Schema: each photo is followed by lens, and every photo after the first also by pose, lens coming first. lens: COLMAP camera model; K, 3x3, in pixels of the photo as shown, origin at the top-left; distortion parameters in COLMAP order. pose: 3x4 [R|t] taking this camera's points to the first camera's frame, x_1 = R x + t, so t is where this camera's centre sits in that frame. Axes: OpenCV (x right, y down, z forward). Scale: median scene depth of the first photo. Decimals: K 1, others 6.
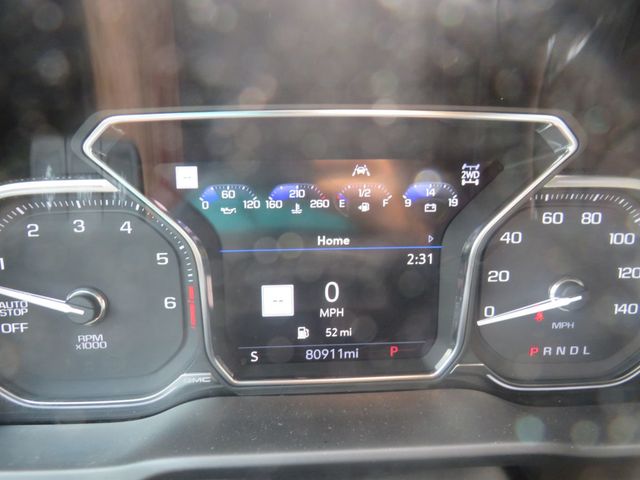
lens RADIAL K [[463.7, 0, 320.0], [0, 463.7, 240.0], [0, 0, 1]] dist [-0.005912, 0.005623]
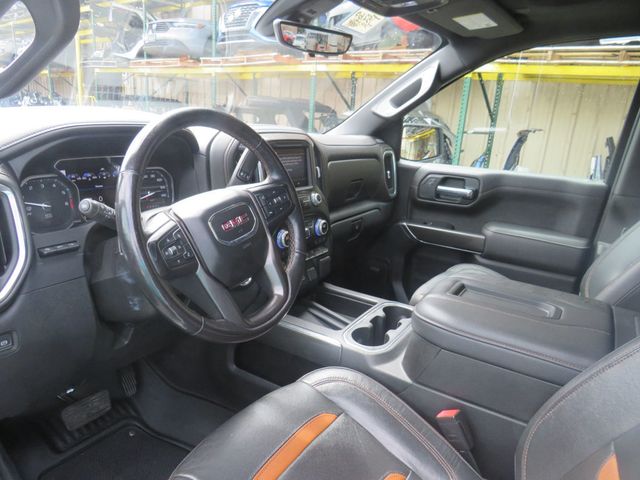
lens RADIAL K [[463.7, 0, 320.0], [0, 463.7, 240.0], [0, 0, 1]] dist [-0.005912, 0.005623]
pose [[0.600752, -0.182739, 0.778270, -2.117278], [0.185987, 0.978759, 0.086249, 0.488700], [-0.777500, 0.092934, 0.621978, -3.101543]]
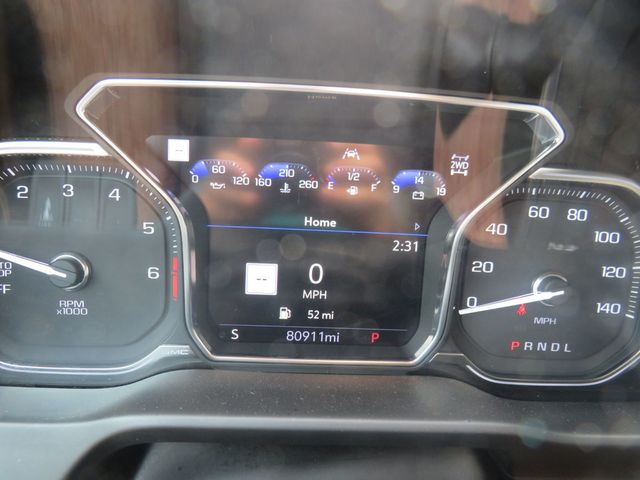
lens RADIAL K [[463.7, 0, 320.0], [0, 463.7, 240.0], [0, 0, 1]] dist [-0.005912, 0.005623]
pose [[0.998339, 0.057599, -0.001461, 0.032368], [-0.057617, 0.997855, -0.031089, 0.071791], [-0.000333, 0.031122, 0.999516, -0.004729]]
